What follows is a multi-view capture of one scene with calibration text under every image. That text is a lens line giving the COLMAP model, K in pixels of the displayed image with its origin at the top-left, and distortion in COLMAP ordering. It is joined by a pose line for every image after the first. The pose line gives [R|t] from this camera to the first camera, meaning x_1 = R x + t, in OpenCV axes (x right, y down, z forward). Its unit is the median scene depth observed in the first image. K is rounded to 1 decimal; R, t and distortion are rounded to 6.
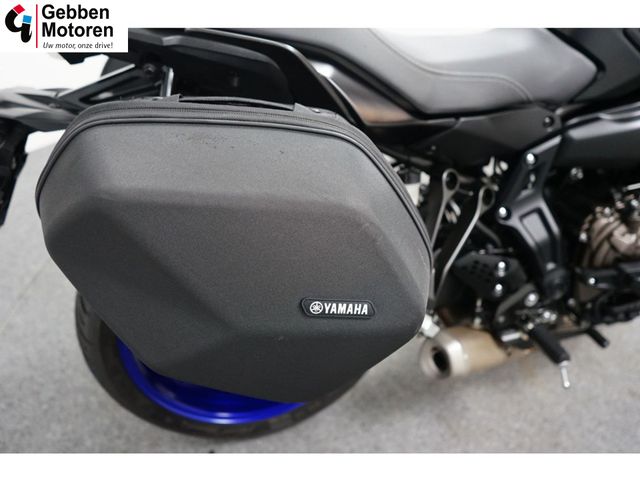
lens RADIAL K [[503.2, 0, 320.0], [0, 503.2, 240.0], [0, 0, 1]] dist [-0.007996, 0.001014]
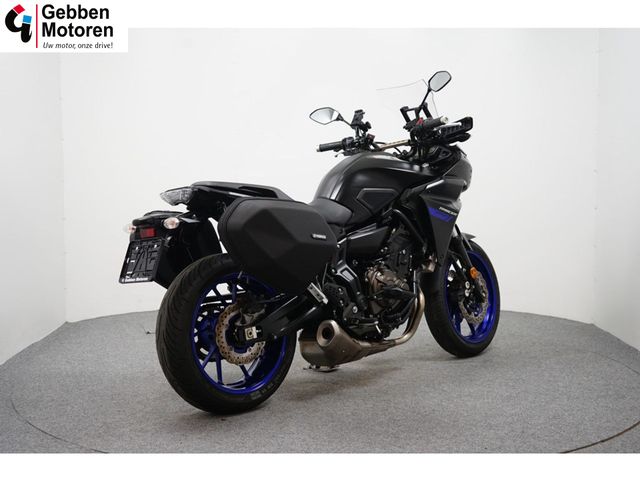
lens RADIAL K [[944.2, 0, 320.0], [0, 944.2, 240.0], [0, 0, 1]] dist [-0.015854, -0.023636]
pose [[0.868009, -0.018150, 0.496216, -1.893107], [0.282374, 0.840057, -0.463217, 1.873110], [-0.408442, 0.542195, 0.734302, -2.295493]]
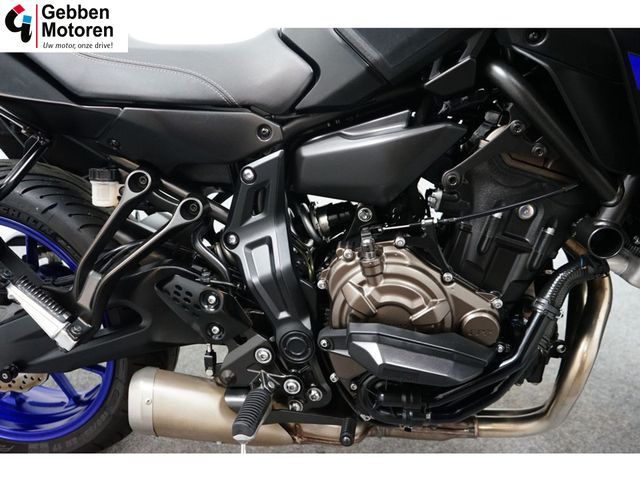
lens RADIAL K [[503.2, 0, 320.0], [0, 503.2, 240.0], [0, 0, 1]] dist [-0.007996, 0.001014]
pose [[0.931462, 0.125223, -0.341609, 0.821272], [-0.196902, 0.963027, -0.183874, 0.077319], [0.305953, 0.238535, 0.921680, 0.274205]]
